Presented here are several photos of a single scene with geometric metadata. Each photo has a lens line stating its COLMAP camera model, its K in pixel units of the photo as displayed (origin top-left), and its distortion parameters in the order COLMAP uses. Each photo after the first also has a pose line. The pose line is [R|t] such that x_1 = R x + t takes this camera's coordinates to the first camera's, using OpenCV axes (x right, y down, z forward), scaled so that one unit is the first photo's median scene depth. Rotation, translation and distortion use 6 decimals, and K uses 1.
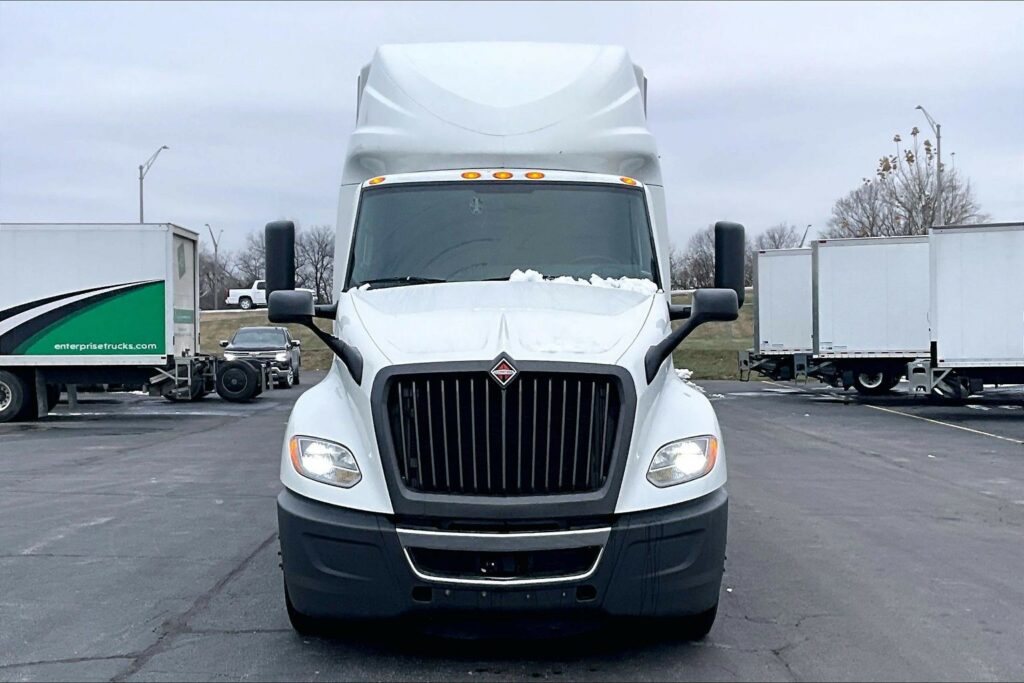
lens RADIAL K [[1366.5, 0, 512.0], [0, 1366.5, 341.5], [0, 0, 1]] dist [0.080657, -0.023413]
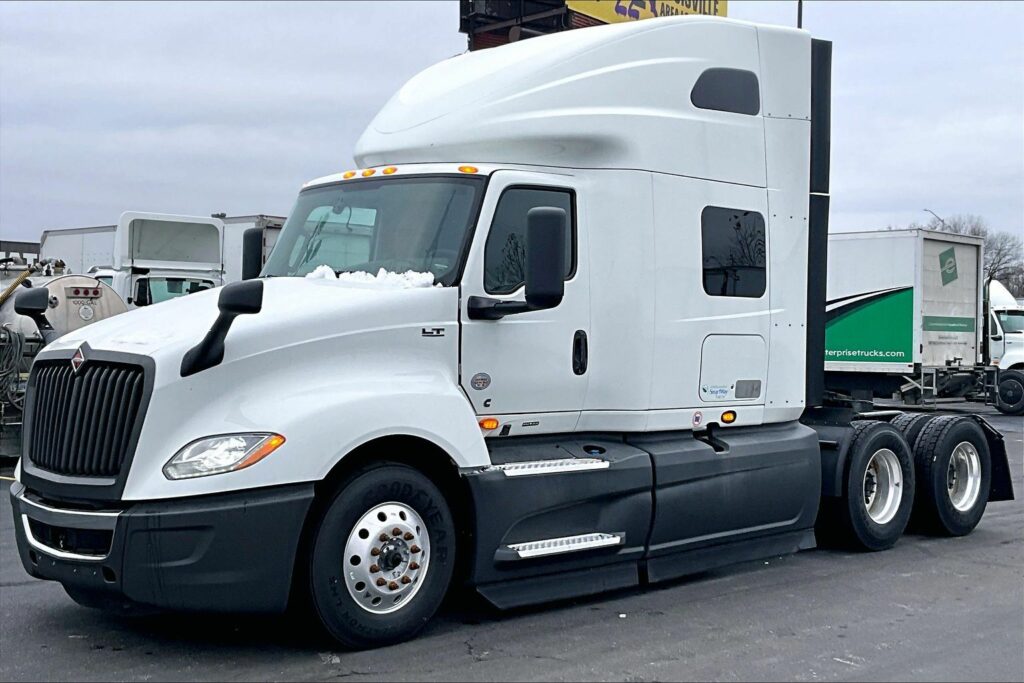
lens RADIAL K [[1366.5, 0, 512.0], [0, 1366.5, 341.5], [0, 0, 1]] dist [0.080657, -0.023413]
pose [[0.745518, 0.015067, -0.666315, 0.186997], [-0.020195, 0.999796, 0.000012, 0.000168], [0.666180, 0.013447, 0.745670, 0.081082]]
